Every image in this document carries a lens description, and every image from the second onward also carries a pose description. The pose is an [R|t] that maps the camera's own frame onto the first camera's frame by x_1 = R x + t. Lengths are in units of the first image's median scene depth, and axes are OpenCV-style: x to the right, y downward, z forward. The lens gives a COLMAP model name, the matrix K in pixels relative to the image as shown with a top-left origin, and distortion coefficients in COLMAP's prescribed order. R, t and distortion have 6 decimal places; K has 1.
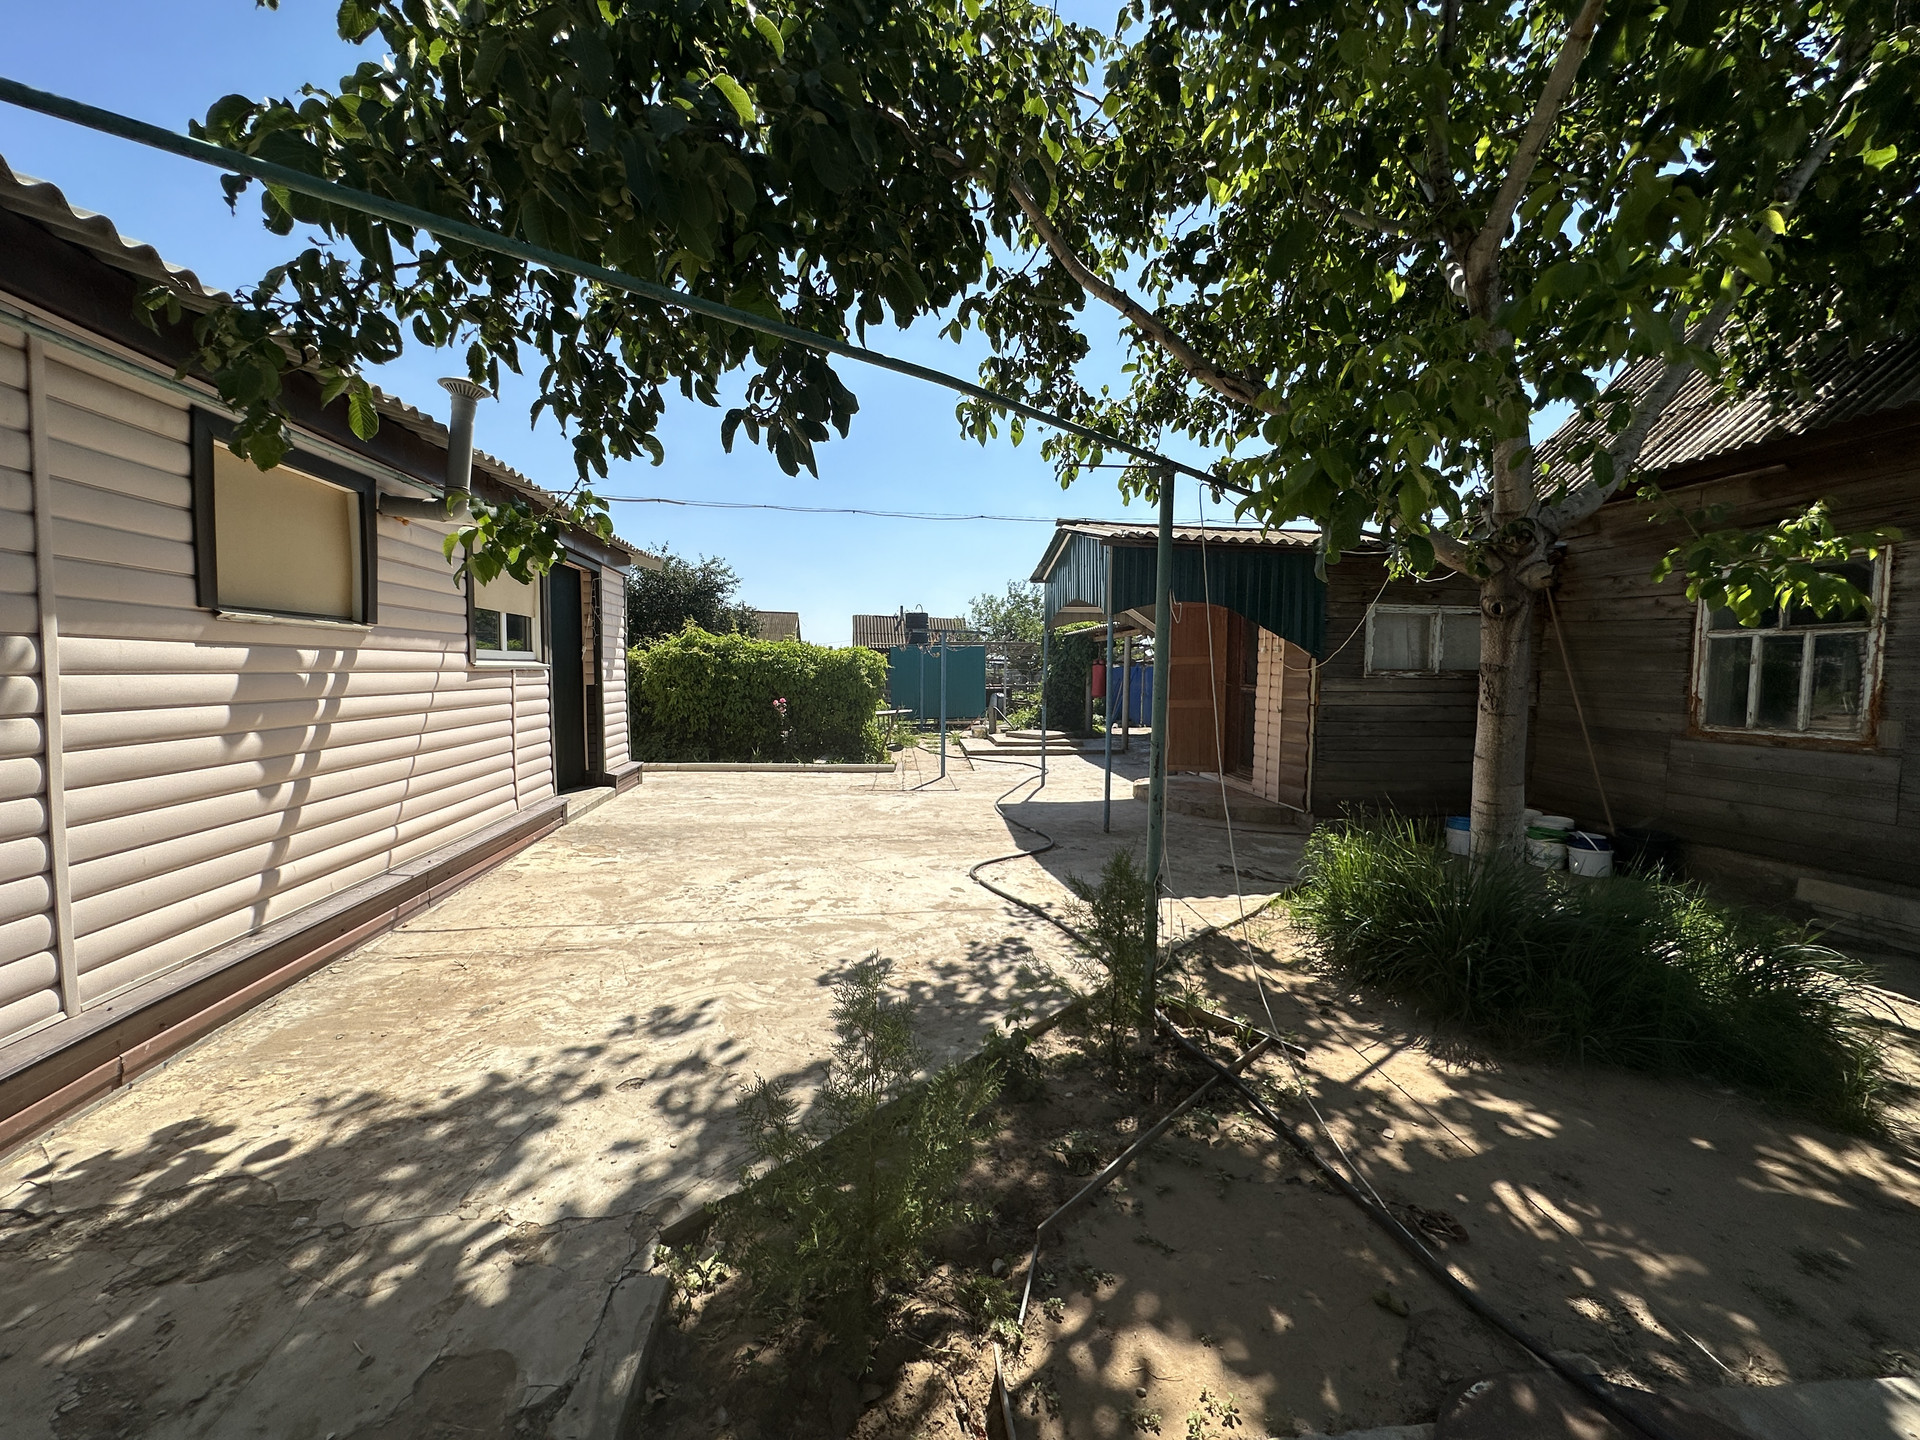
lens RADIAL K [[767.5, 0, 958.9], [0, 767.5, 713.6], [0, 0, 1]] dist [-0.006768, 0.001365]
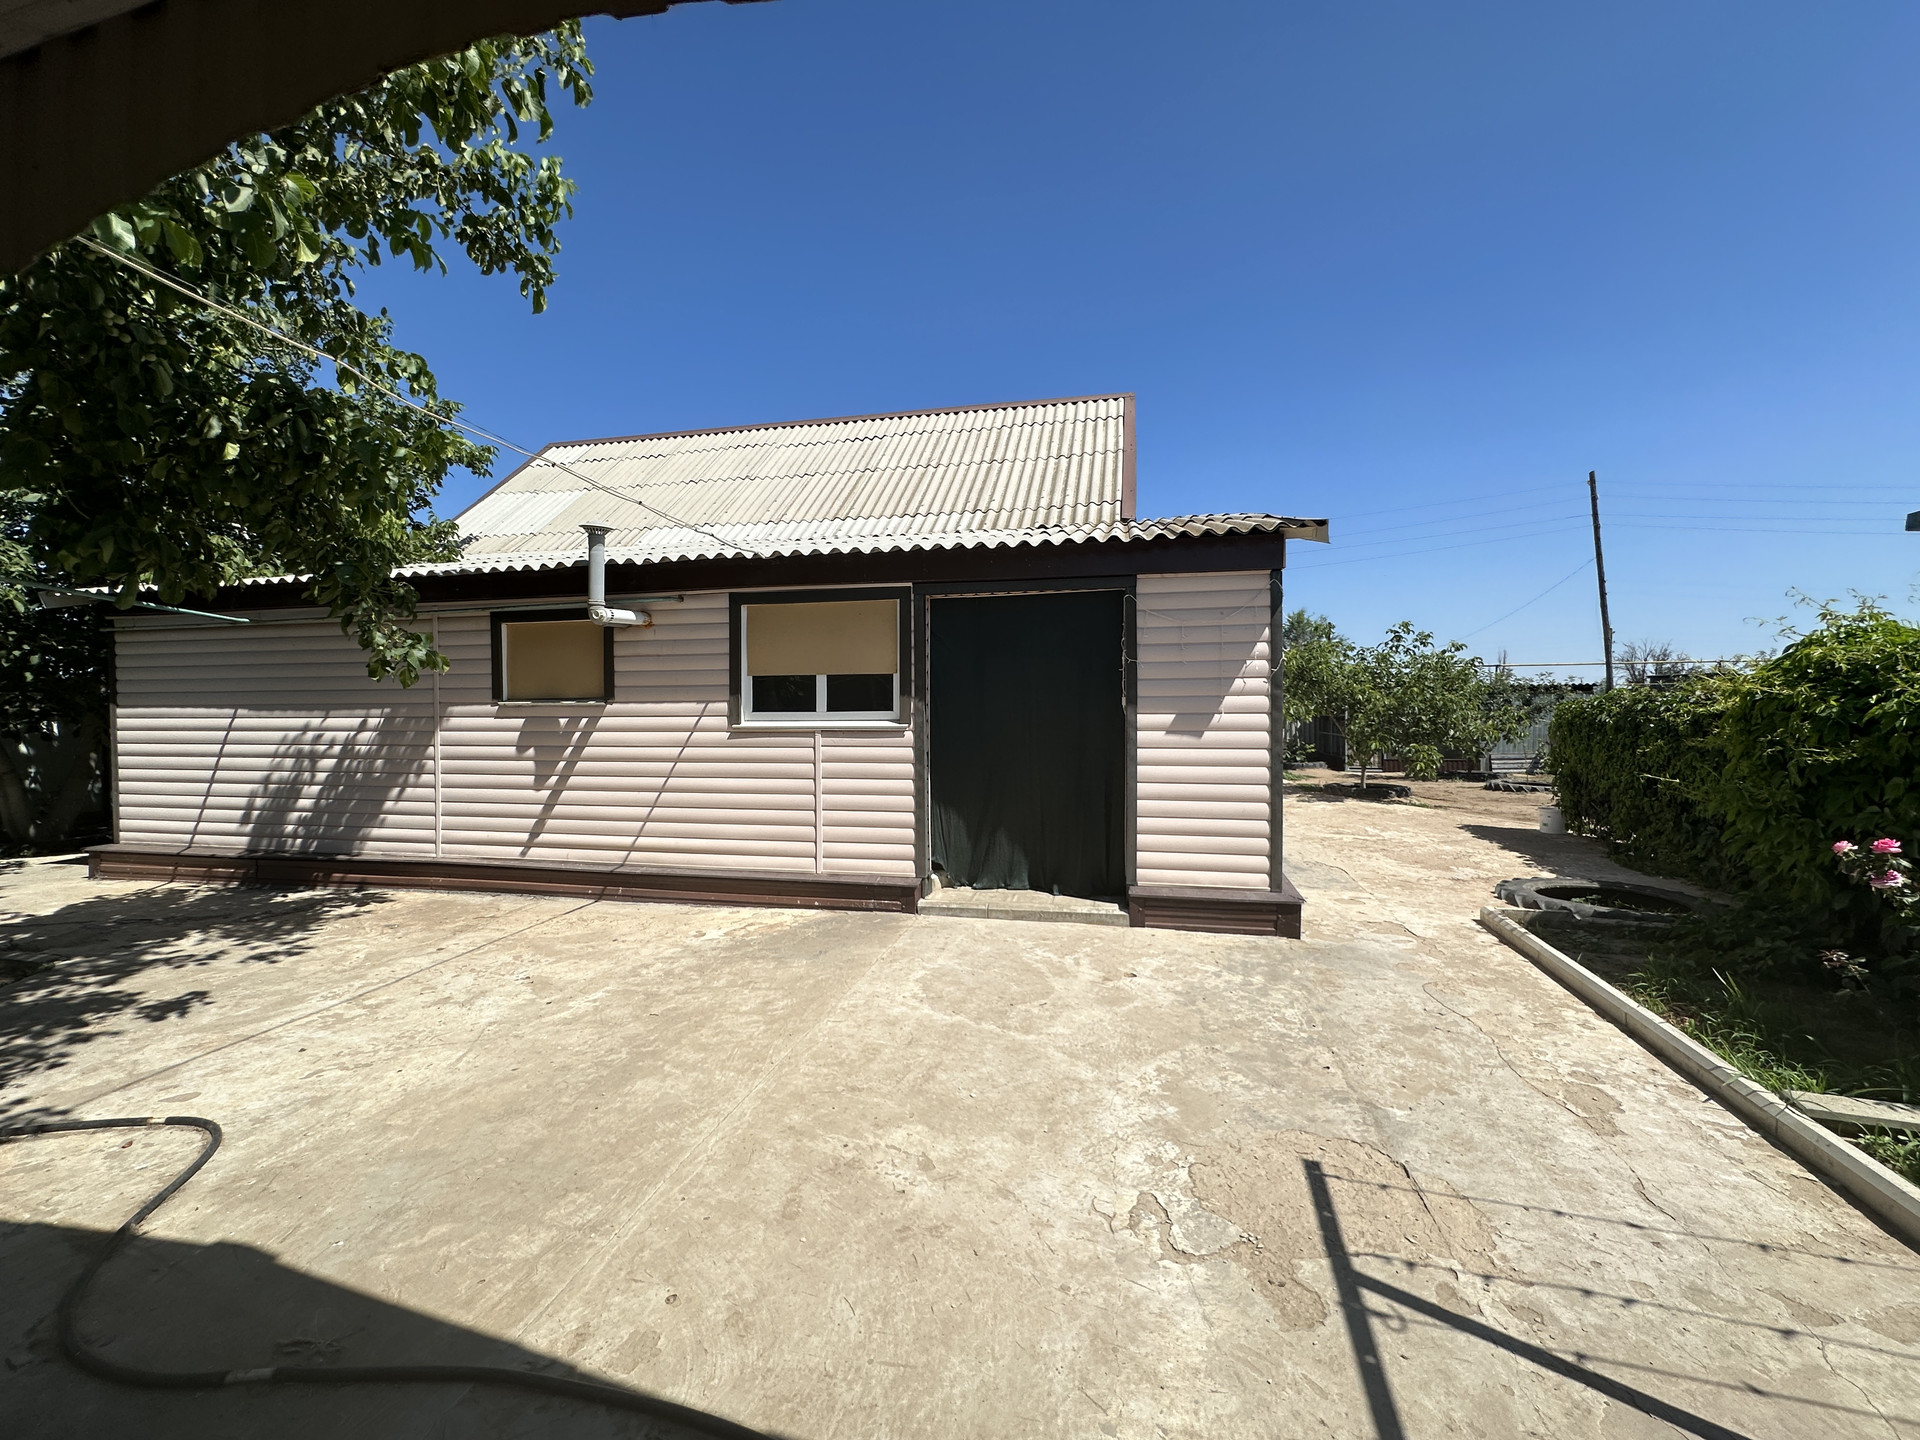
lens RADIAL K [[767.5, 0, 941.2], [0, 767.5, 722.0], [0, 0, 1]] dist [-0.006768, 0.001365]
pose [[-0.355351, -0.018252, -0.934555, 0.458910], [-0.057157, 0.998363, 0.002235, -0.116346], [0.932984, 0.054210, -0.355812, 2.205160]]
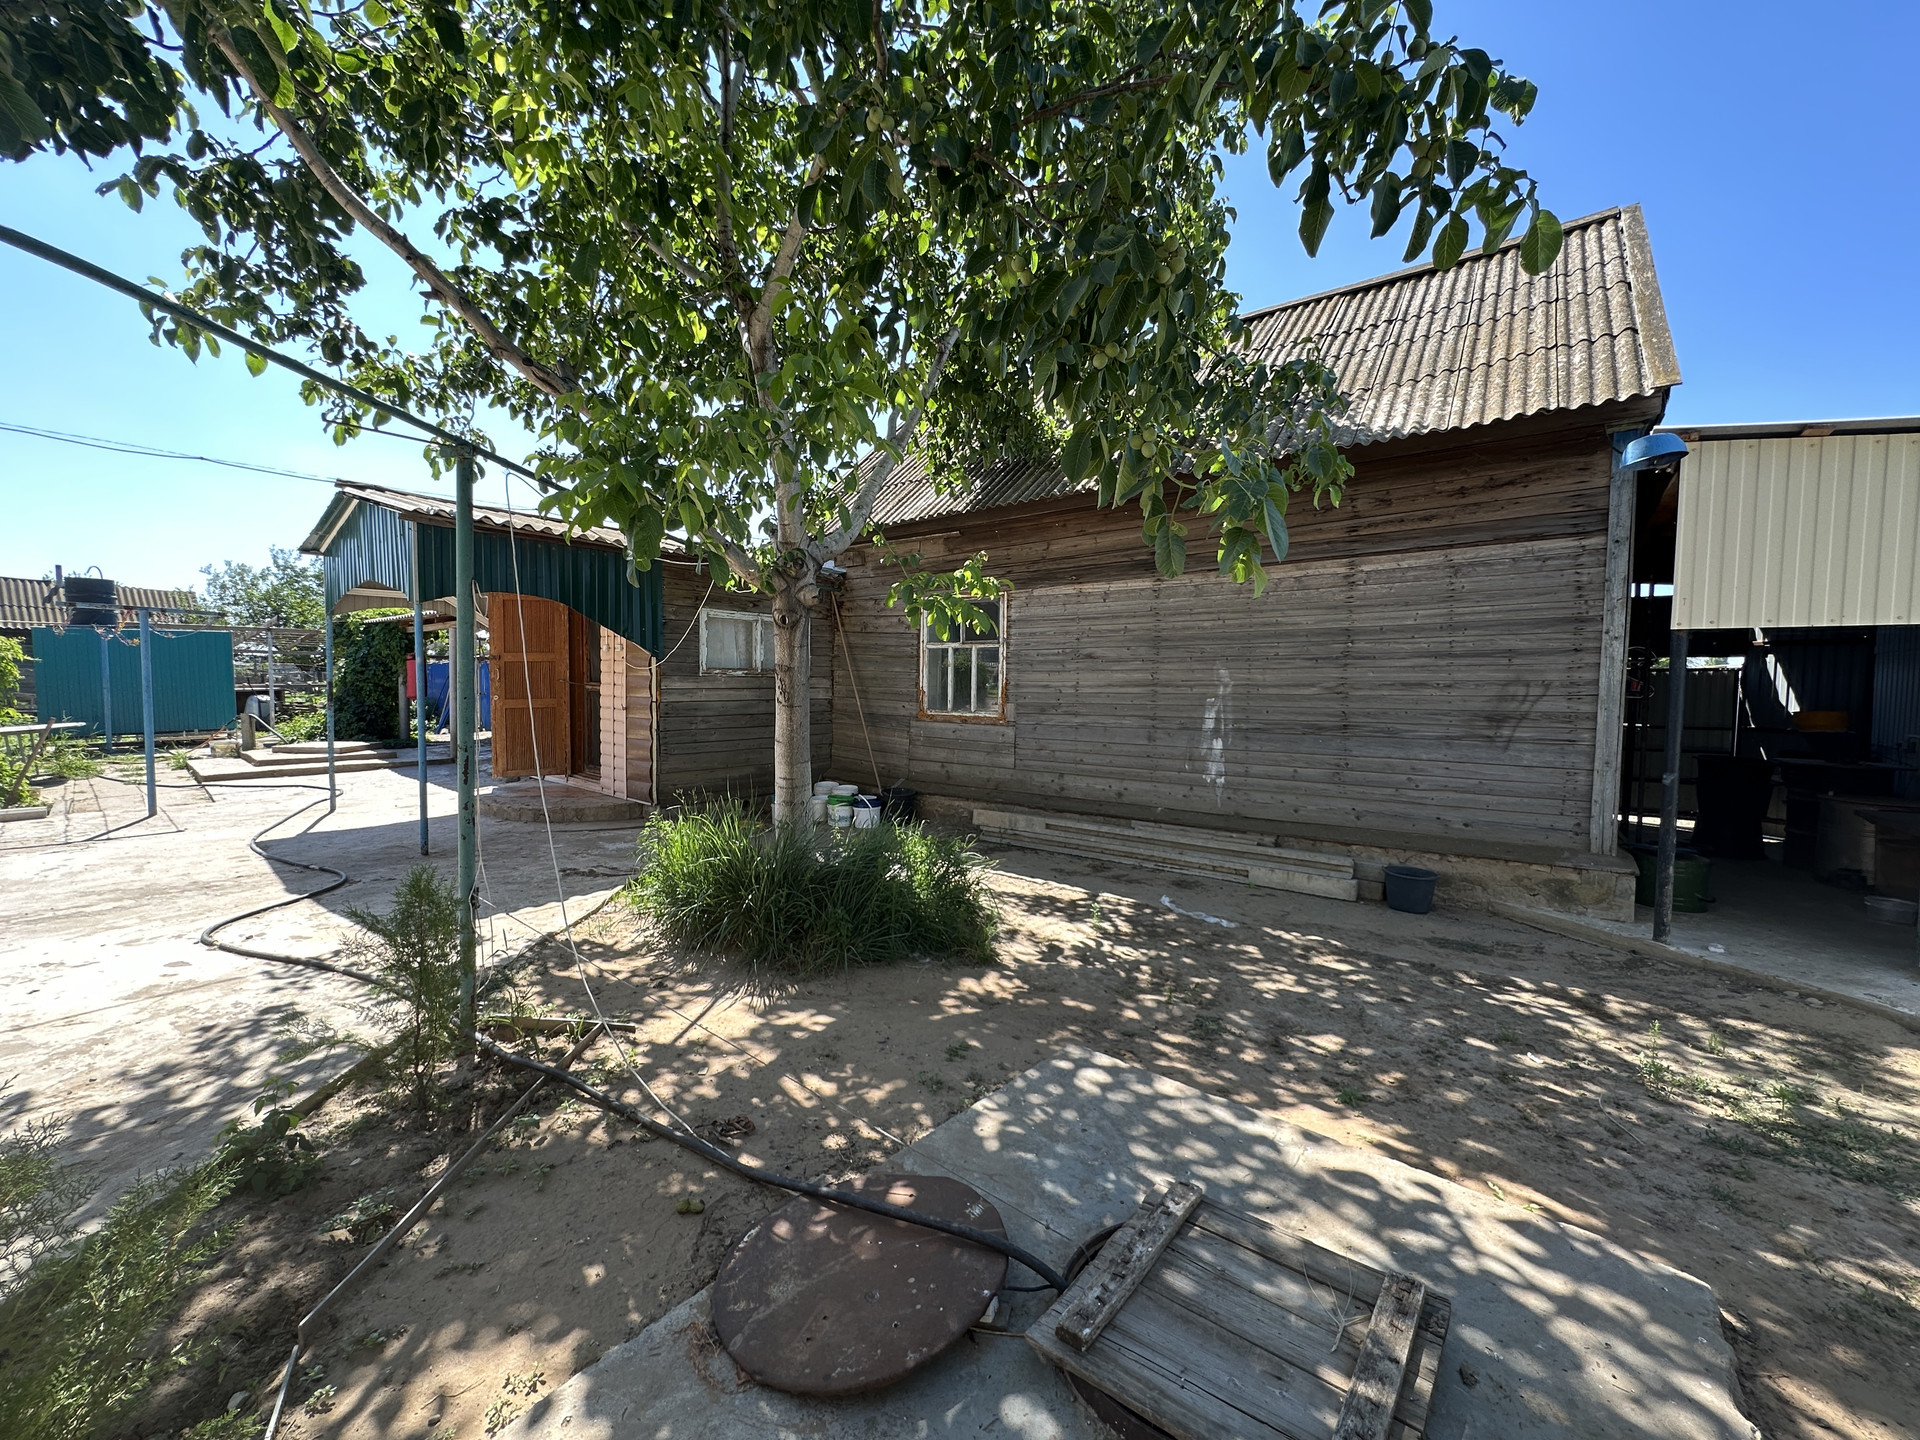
lens RADIAL K [[767.5, 0, 959.6], [0, 767.5, 716.3], [0, 0, 1]] dist [-0.006768, 0.001365]
pose [[0.703944, -0.035323, 0.709377, 0.020037], [0.030963, 0.999339, 0.019035, 0.002534], [-0.709581, 0.008565, 0.704572, -0.054275]]
